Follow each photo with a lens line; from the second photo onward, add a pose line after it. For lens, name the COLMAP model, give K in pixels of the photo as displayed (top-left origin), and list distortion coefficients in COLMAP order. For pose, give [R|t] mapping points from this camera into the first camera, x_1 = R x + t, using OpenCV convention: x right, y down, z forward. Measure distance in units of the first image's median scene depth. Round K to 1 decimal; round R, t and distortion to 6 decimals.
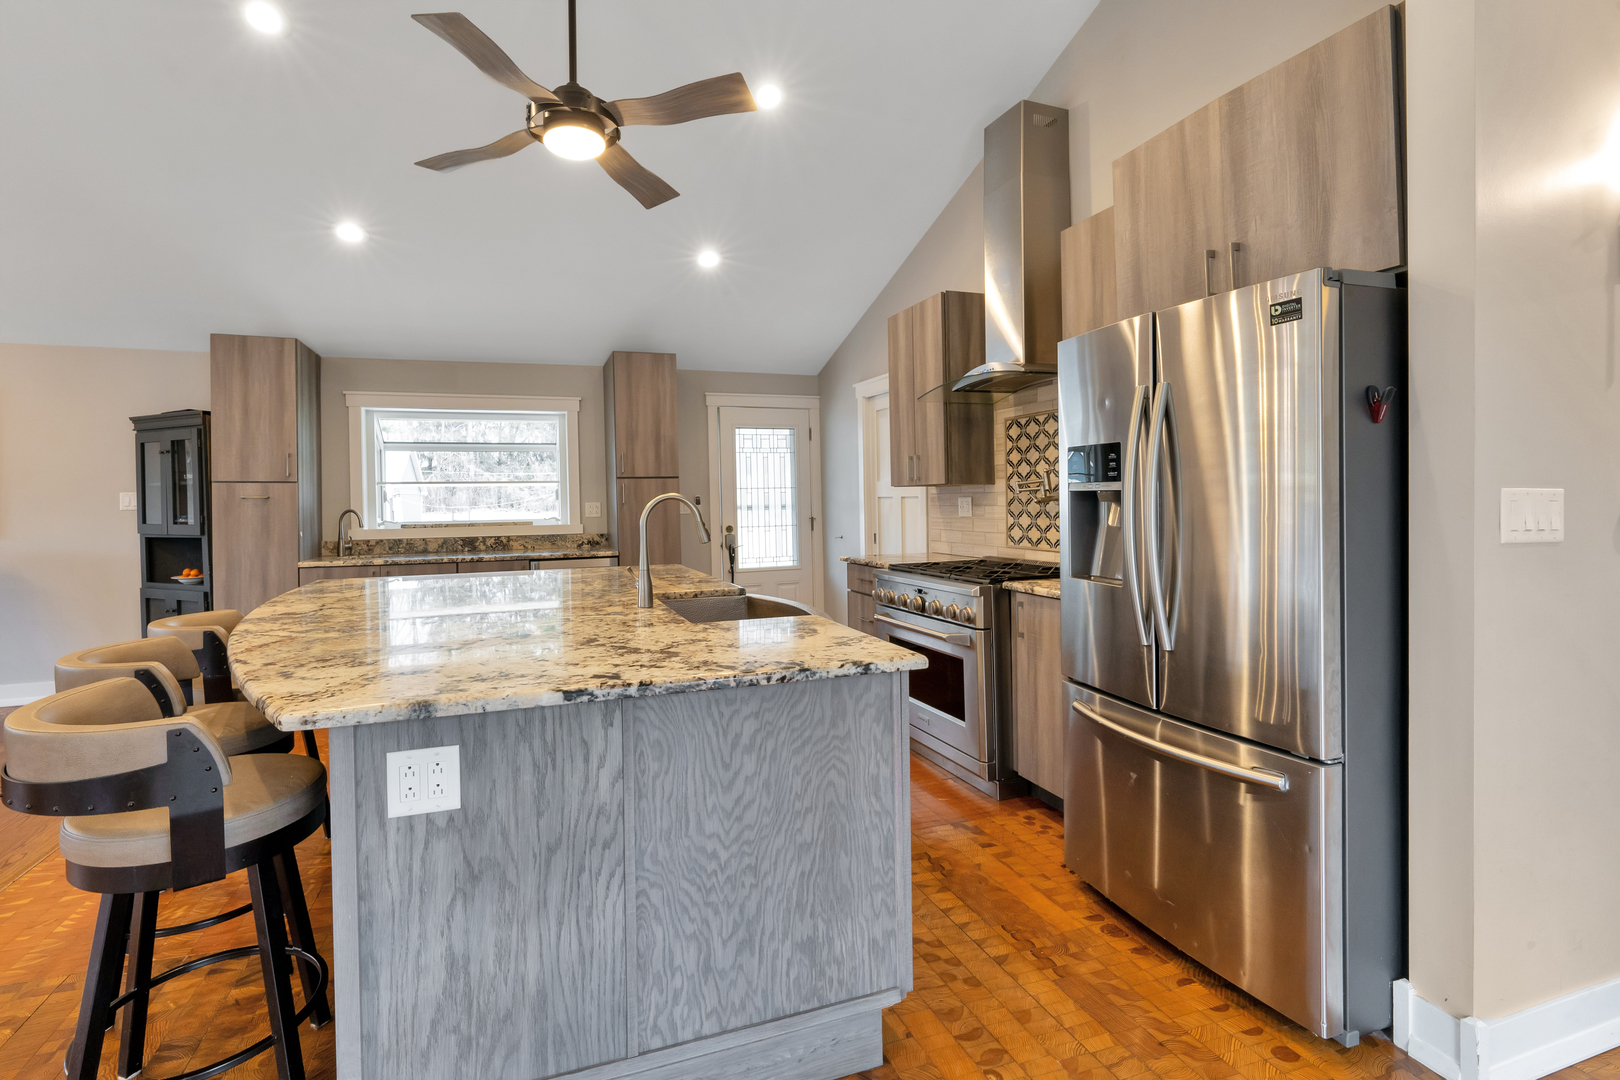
lens RADIAL K [[726.0, 0, 758.2], [0, 726.0, 506.7], [0, 0, 1]] dist [0.002301, 0.000295]
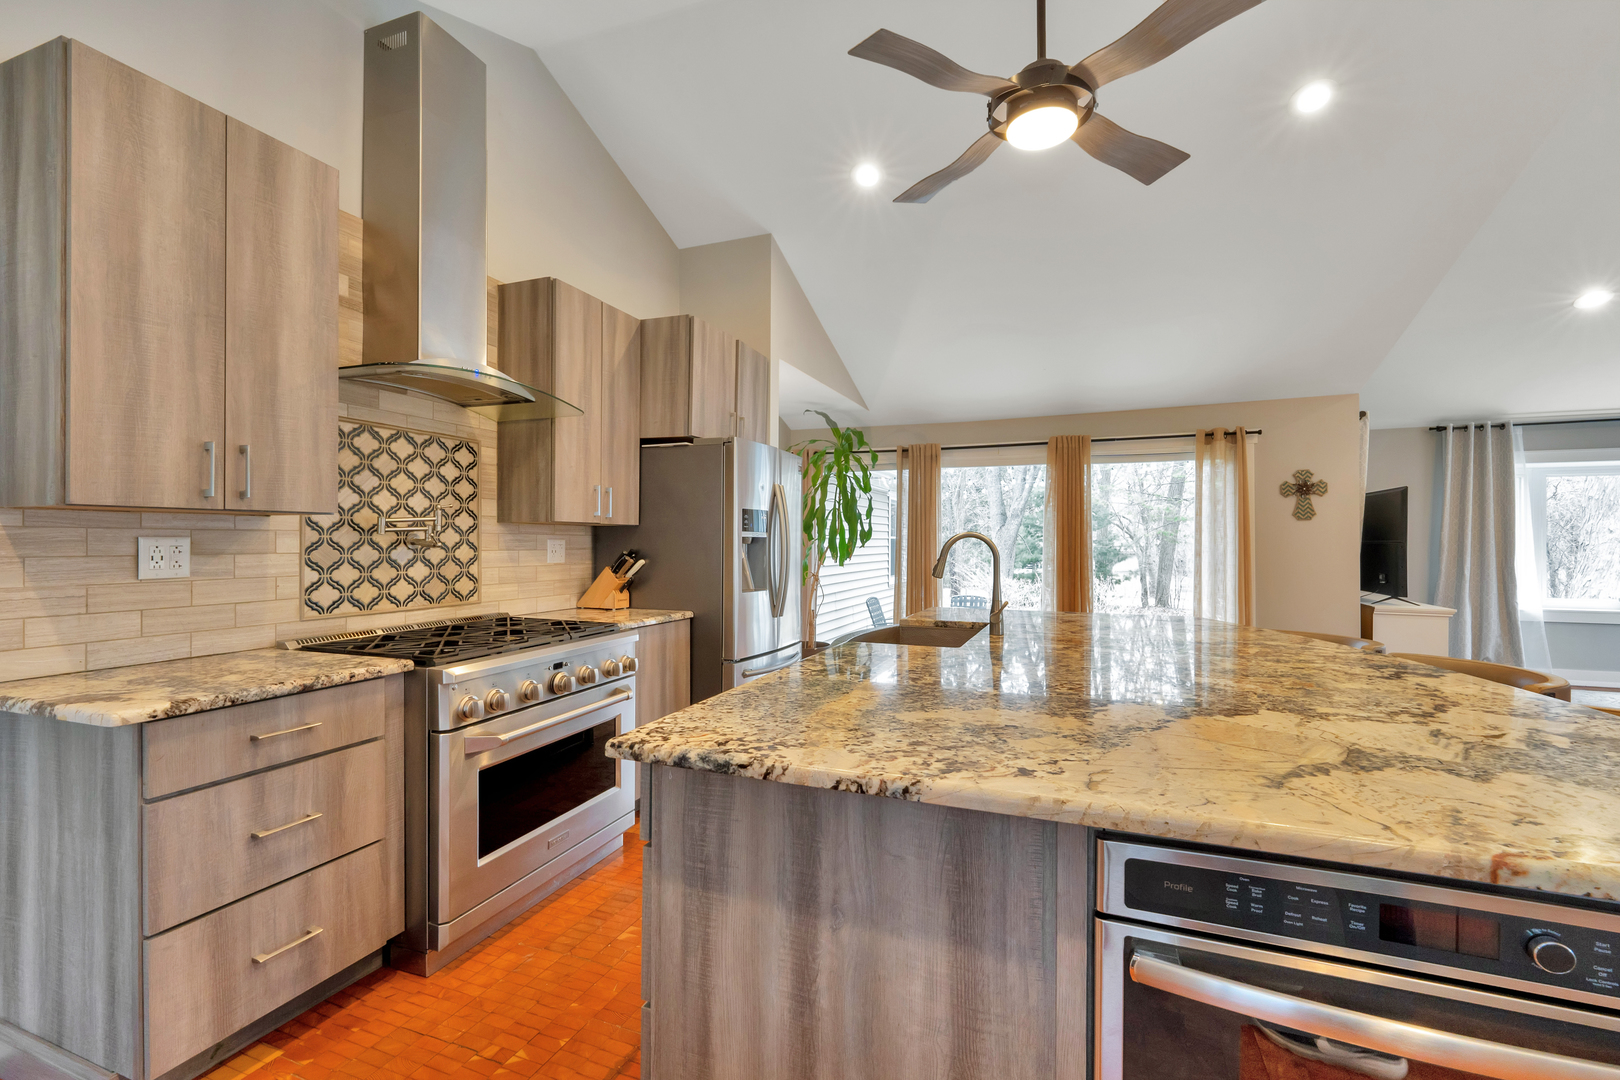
lens RADIAL K [[692.7, 0, 819.9], [0, 692.7, 540.4], [0, 0, 1]] dist [0.000578, -0.000253]
pose [[-0.768360, 0.015728, 0.639825, -0.371719], [0.016329, 0.999854, -0.004969, -0.002095], [-0.639810, 0.006629, -0.768505, 1.181959]]
